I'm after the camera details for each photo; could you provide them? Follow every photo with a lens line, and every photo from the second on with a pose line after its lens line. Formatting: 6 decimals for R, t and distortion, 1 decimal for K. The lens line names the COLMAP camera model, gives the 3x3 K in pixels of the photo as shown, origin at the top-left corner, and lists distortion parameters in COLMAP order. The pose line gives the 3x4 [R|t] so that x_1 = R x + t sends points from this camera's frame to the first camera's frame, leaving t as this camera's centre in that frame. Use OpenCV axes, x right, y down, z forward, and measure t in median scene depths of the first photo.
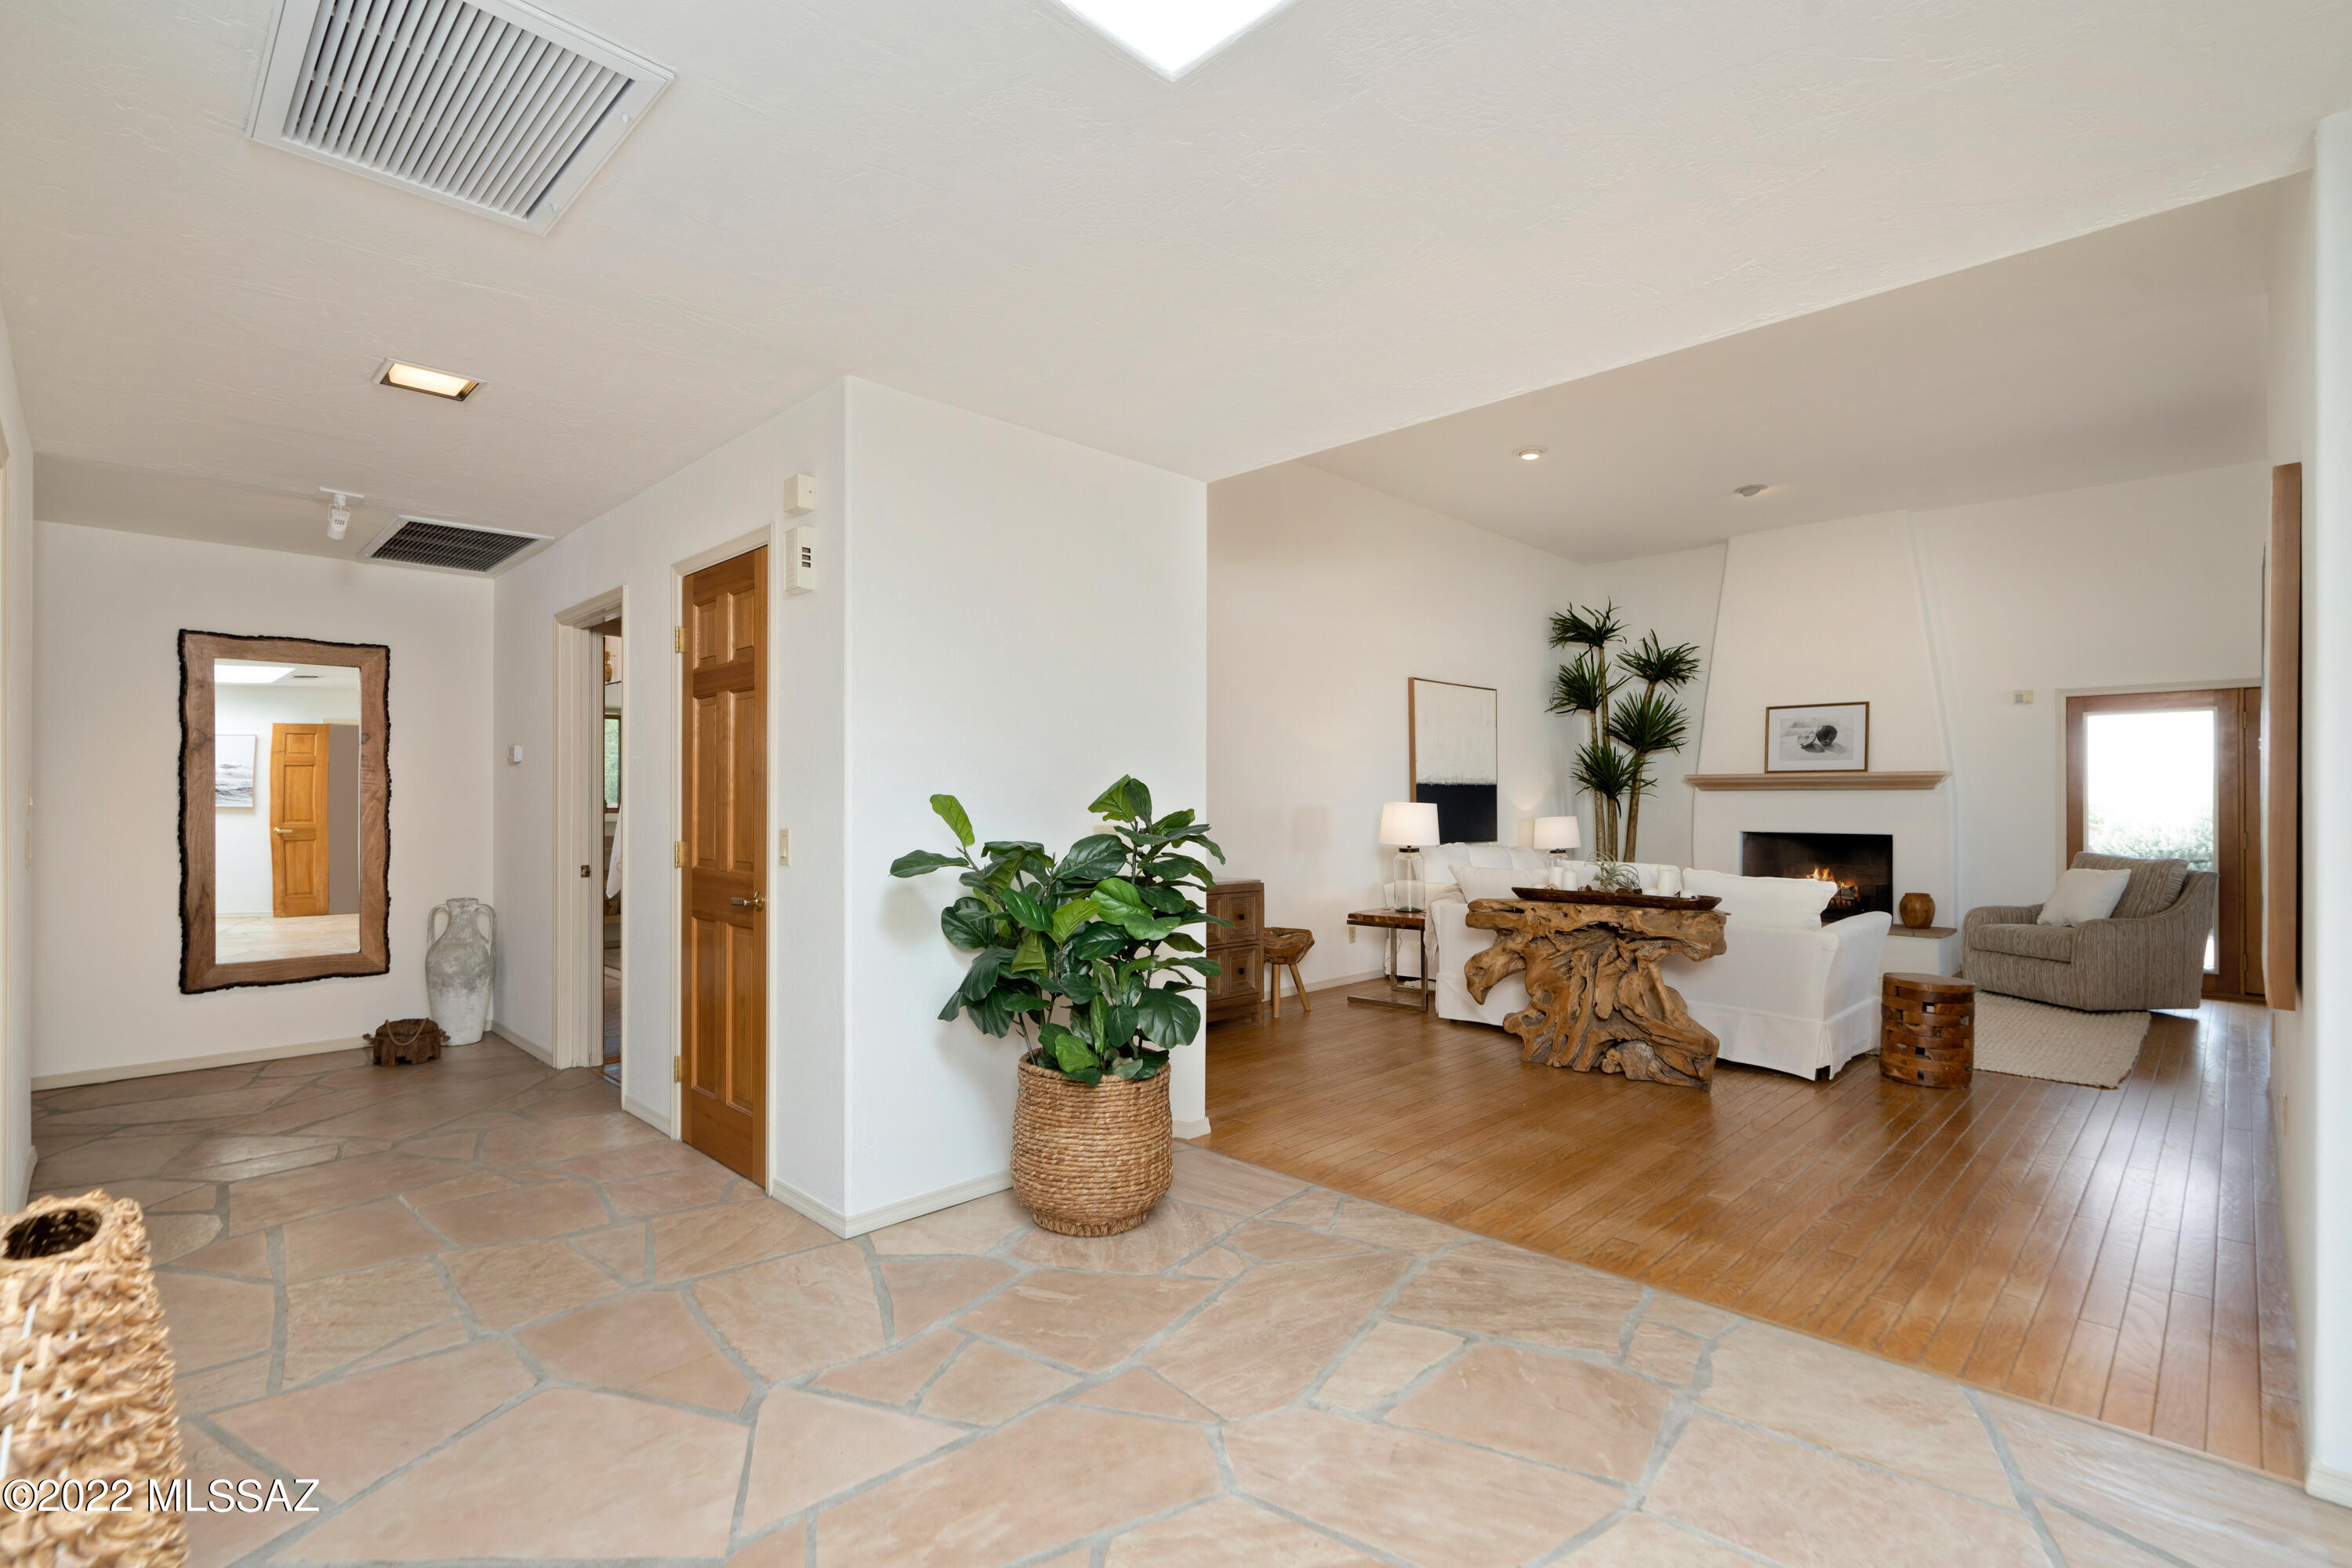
lens RADIAL K [[1084.8, 0, 1175.1], [0, 1084.8, 791.1], [0, 0, 1]] dist [-0.002199, 0.001432]
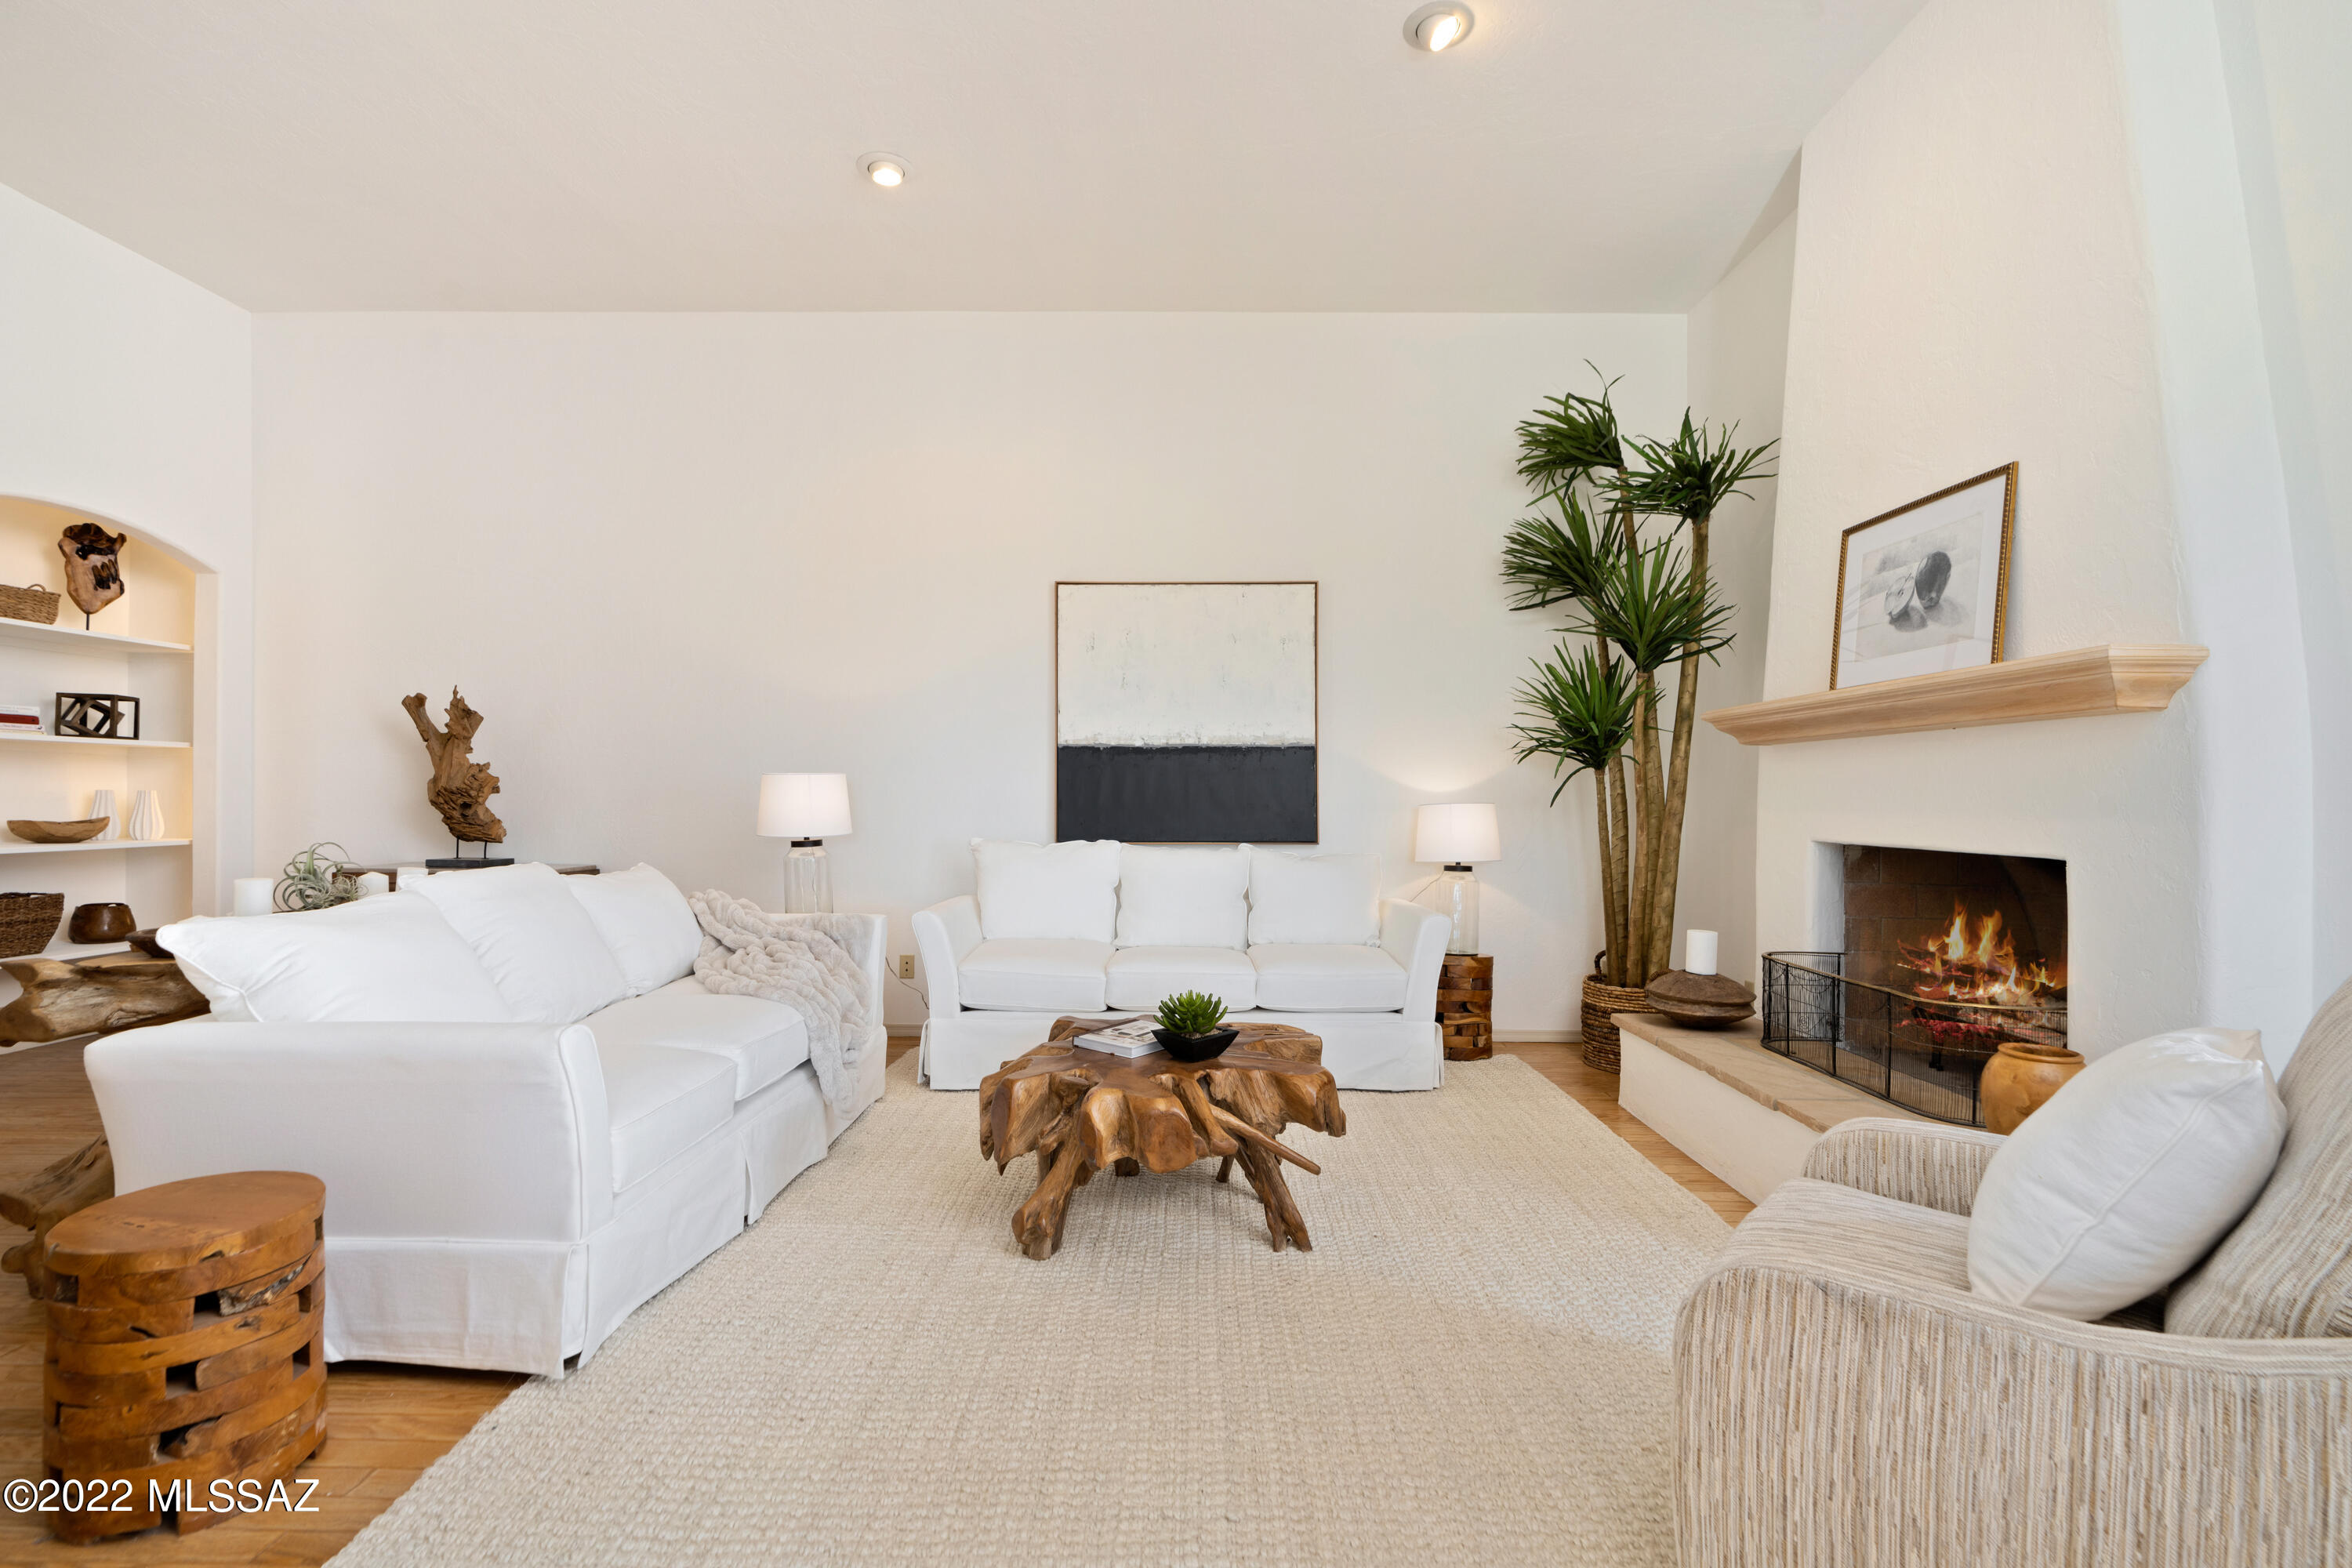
lens RADIAL K [[1084.8, 0, 1174.5], [0, 1084.8, 793.2], [0, 0, 1]] dist [-0.002199, 0.001432]
pose [[0.700129, -0.001720, -0.714014, 0.677045], [0.001832, 0.999998, -0.000613, 0.019923], [0.714014, -0.000879, 0.700131, 0.556652]]
